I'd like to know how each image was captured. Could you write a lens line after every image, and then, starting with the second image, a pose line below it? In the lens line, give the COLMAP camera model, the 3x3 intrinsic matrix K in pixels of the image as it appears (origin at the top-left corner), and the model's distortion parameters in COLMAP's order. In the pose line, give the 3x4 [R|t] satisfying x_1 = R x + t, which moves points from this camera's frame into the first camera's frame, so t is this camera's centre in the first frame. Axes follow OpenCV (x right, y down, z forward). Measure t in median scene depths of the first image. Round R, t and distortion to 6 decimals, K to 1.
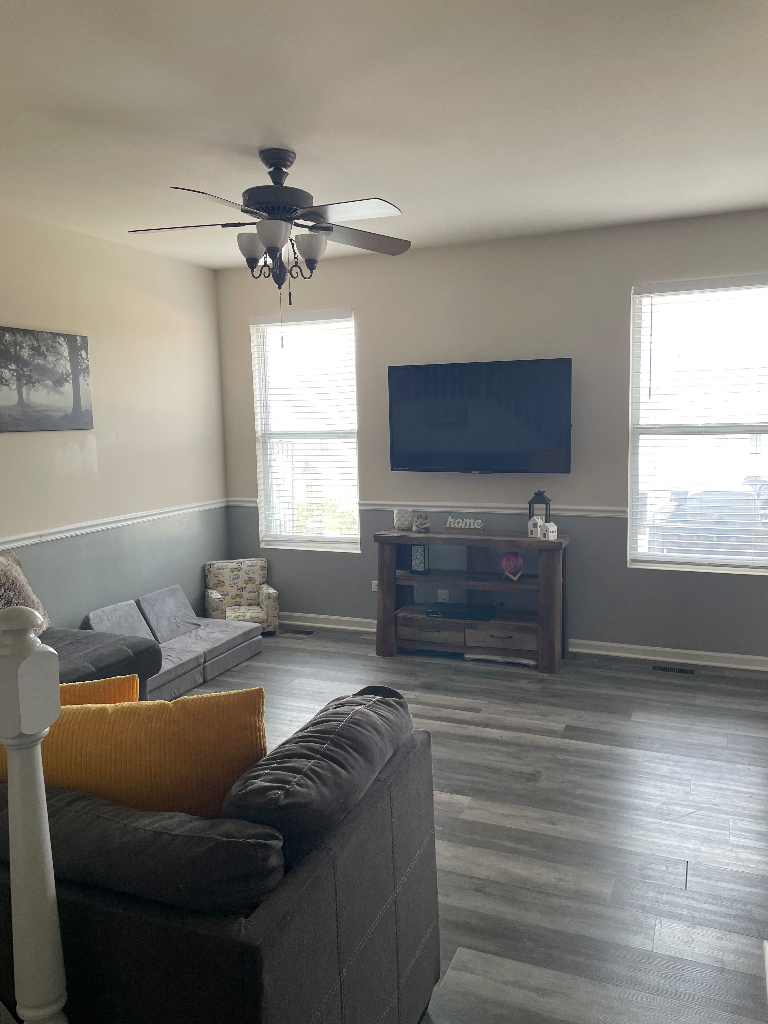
lens RADIAL K [[767.4, 0, 386.7], [0, 767.4, 513.5], [0, 0, 1]] dist [0.094999, -0.137658]
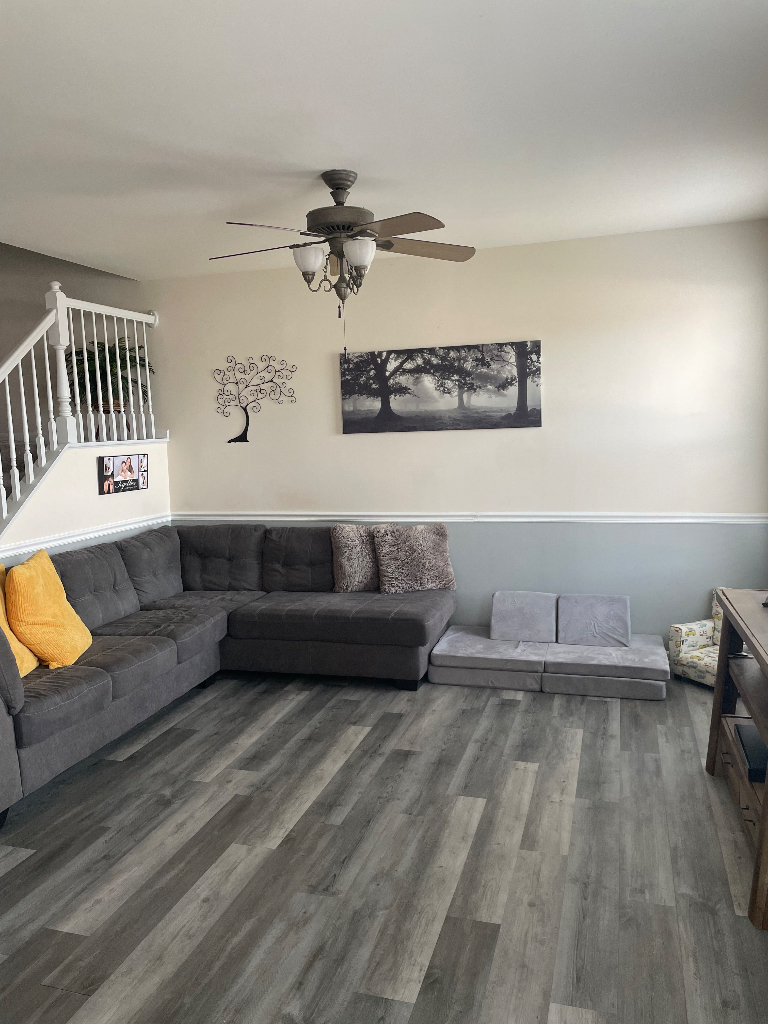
lens RADIAL K [[767.4, 0, 386.7], [0, 767.4, 513.5], [0, 0, 1]] dist [0.094999, -0.137658]
pose [[0.100236, 0.130434, -0.986377, 0.638567], [-0.095102, 0.988087, 0.120996, -0.095230], [0.990408, 0.081678, 0.111447, 0.654737]]
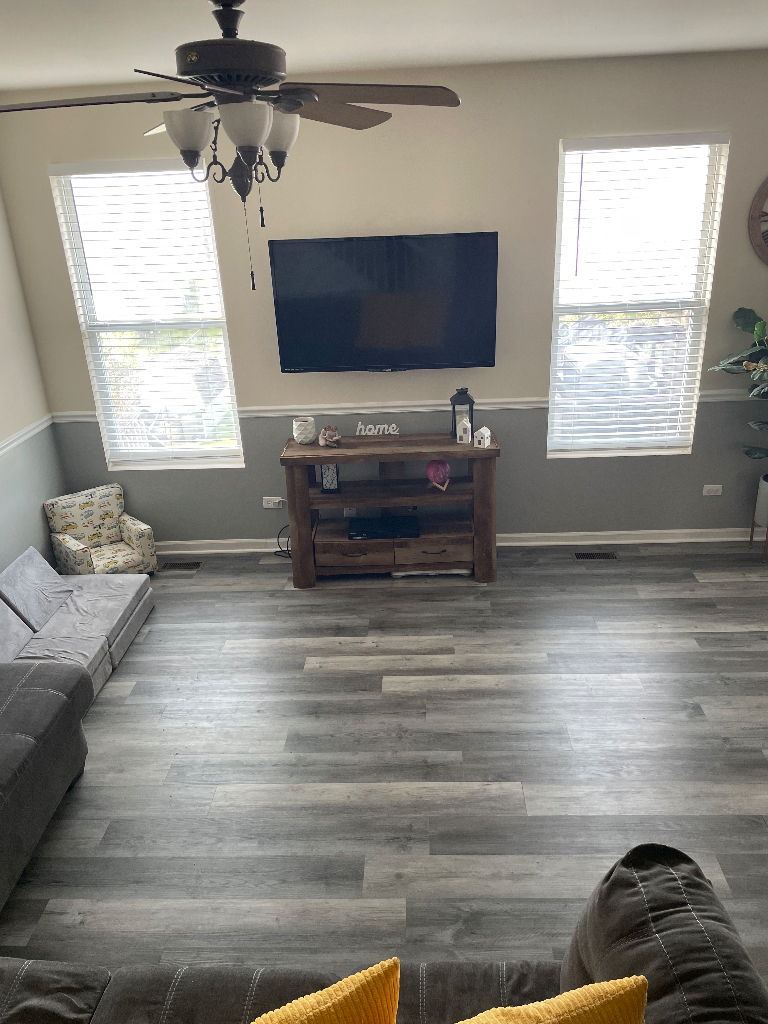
lens RADIAL K [[767.4, 0, 386.7], [0, 767.4, 513.5], [0, 0, 1]] dist [0.094999, -0.137658]
pose [[0.935972, -0.153988, 0.316614, -0.190945], [0.067043, 0.960778, 0.269091, -0.137355], [-0.345632, -0.230635, 0.909585, 0.181504]]
